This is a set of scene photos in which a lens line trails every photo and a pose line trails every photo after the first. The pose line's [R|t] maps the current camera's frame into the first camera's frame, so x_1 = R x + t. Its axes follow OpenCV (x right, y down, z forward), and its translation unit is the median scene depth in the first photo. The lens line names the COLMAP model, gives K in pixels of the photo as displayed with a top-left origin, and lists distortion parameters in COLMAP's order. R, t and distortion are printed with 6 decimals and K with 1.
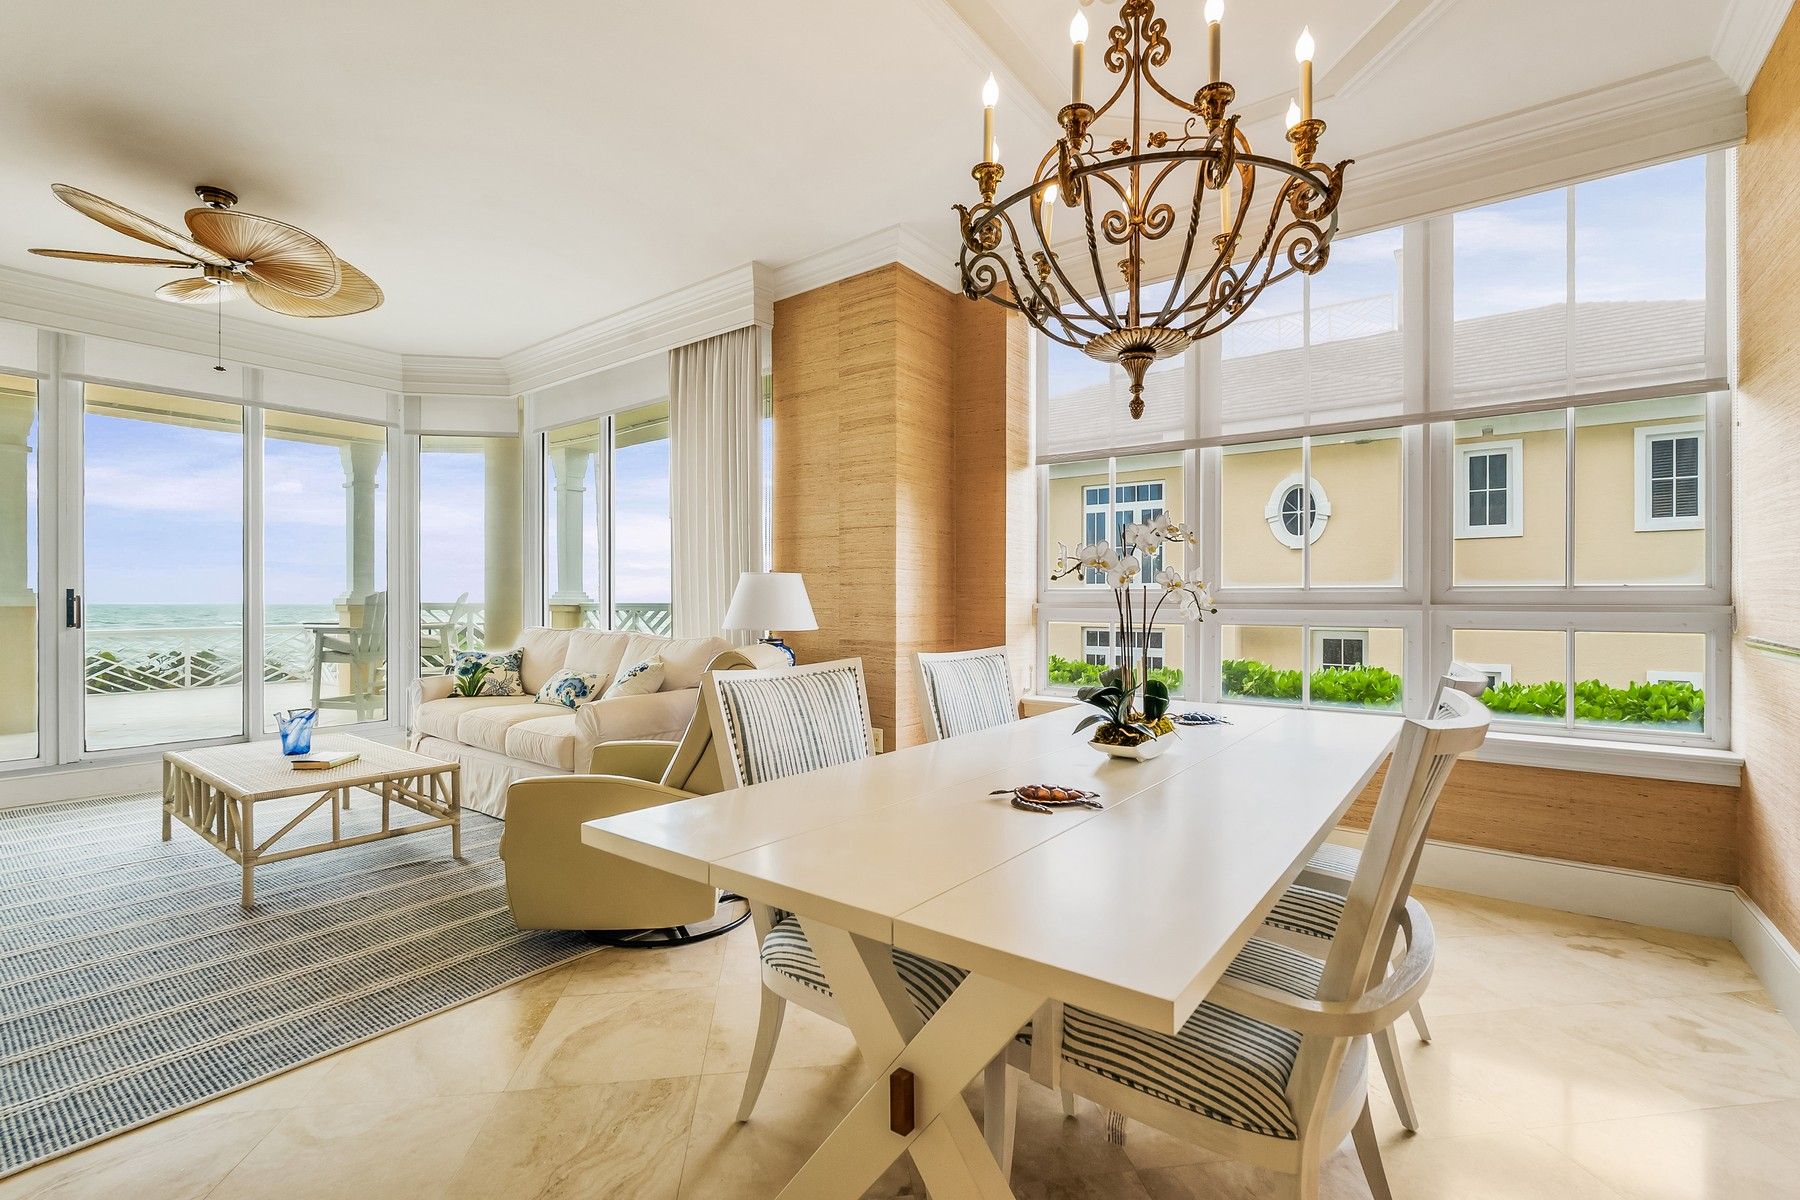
lens RADIAL K [[794.5, 0, 900.0], [0, 794.5, 600.0], [0, 0, 1]] dist [-0.003348, -0.000336]
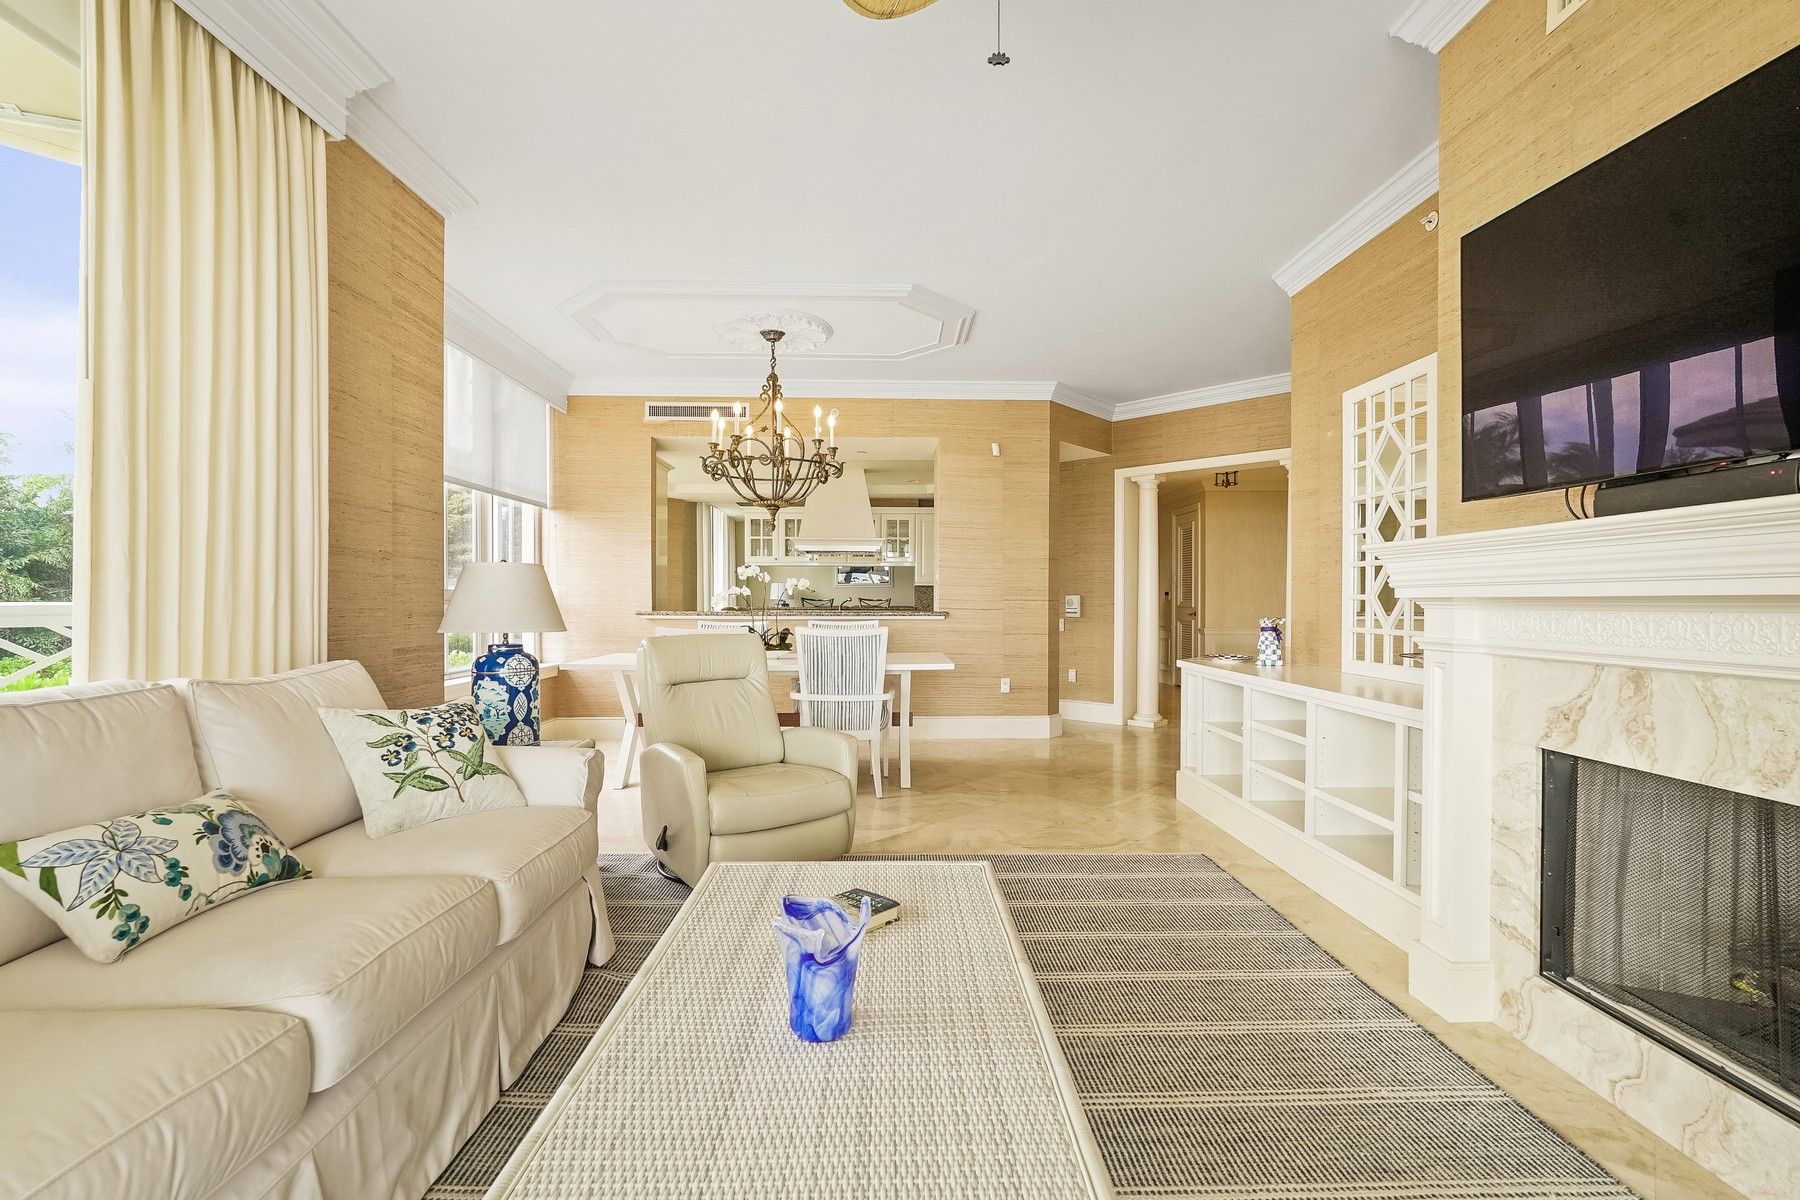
lens RADIAL K [[806.5, 0, 902.1], [0, 806.5, 604.9], [0, 0, 1]] dist [-0.014949, 0.009833]
pose [[-0.624203, -0.007627, 0.781225, -1.289711], [-0.001551, 0.999962, 0.008523, 0.000278], [-0.781260, 0.004108, -0.624192, 1.448775]]
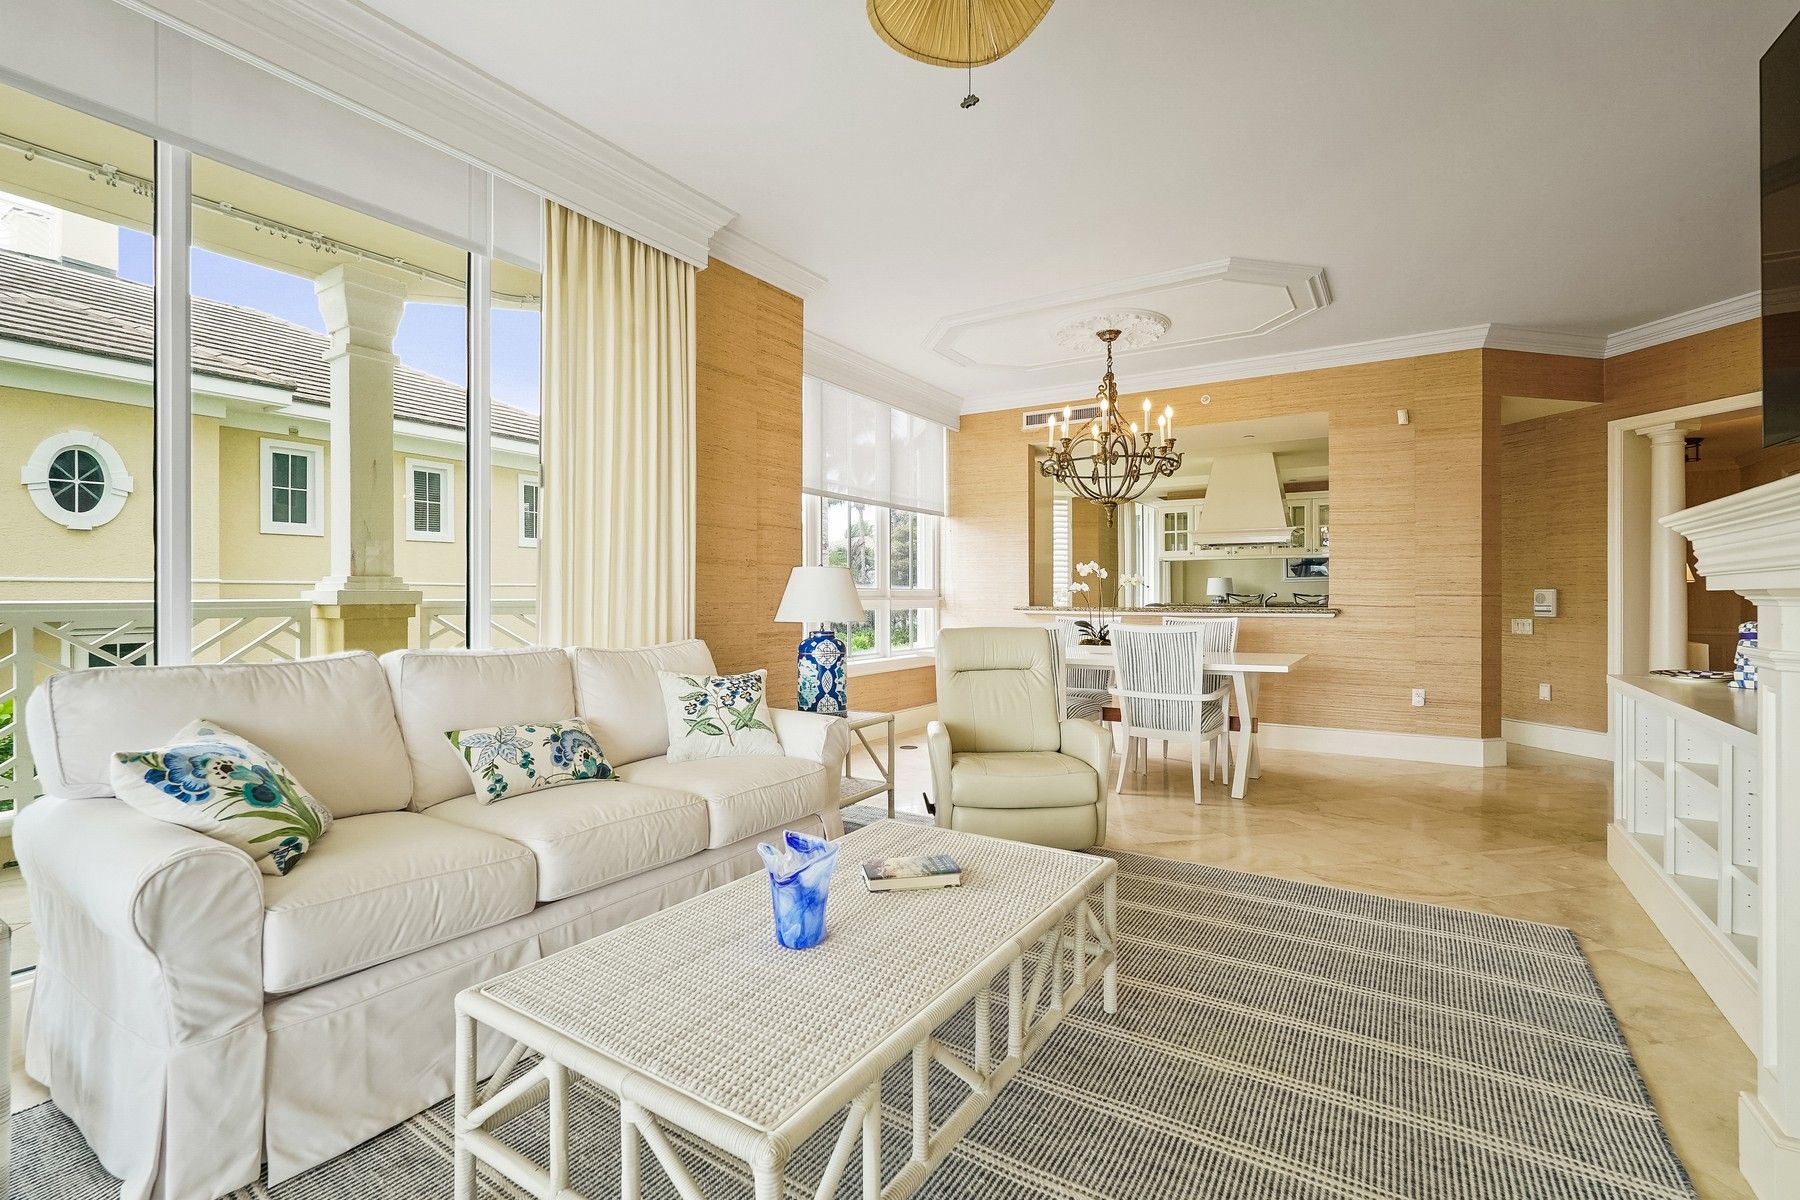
lens RADIAL K [[809.8, 0, 902.4], [0, 809.8, 592.9], [0, 0, 1]] dist [-0.015686, 0.010449]
pose [[-0.083170, 0.001839, 0.996534, -1.471935], [0.002033, 0.999997, -0.001675, 0.000470], [-0.996533, 0.001886, -0.083173, 1.189167]]
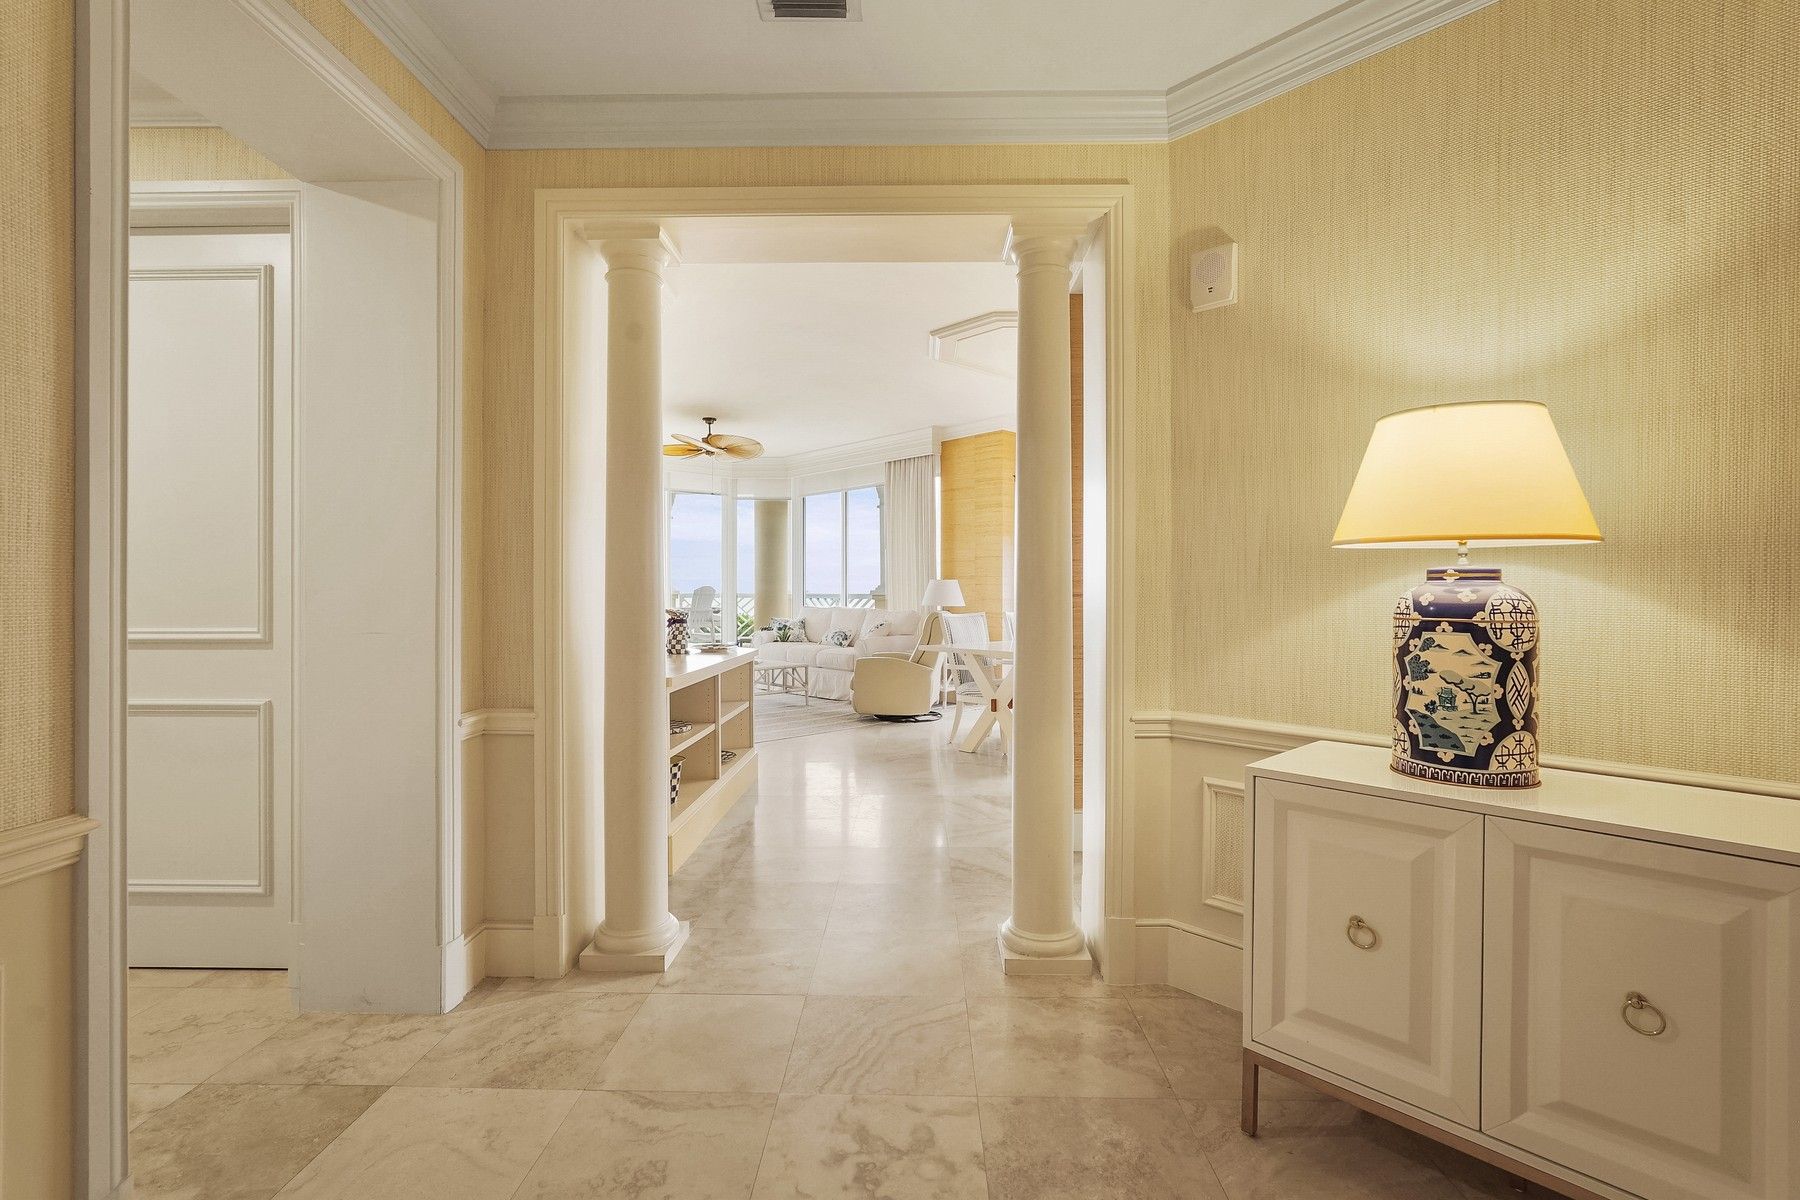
lens RADIAL K [[794.5, 0, 900.0], [0, 794.5, 600.0], [0, 0, 1]] dist [-0.003348, -0.000336]
pose [[0.987256, 0.000499, -0.159137, 0.075723], [0.001346, 0.999933, 0.011483, -0.004075], [0.159132, -0.011551, 0.987190, -1.366300]]
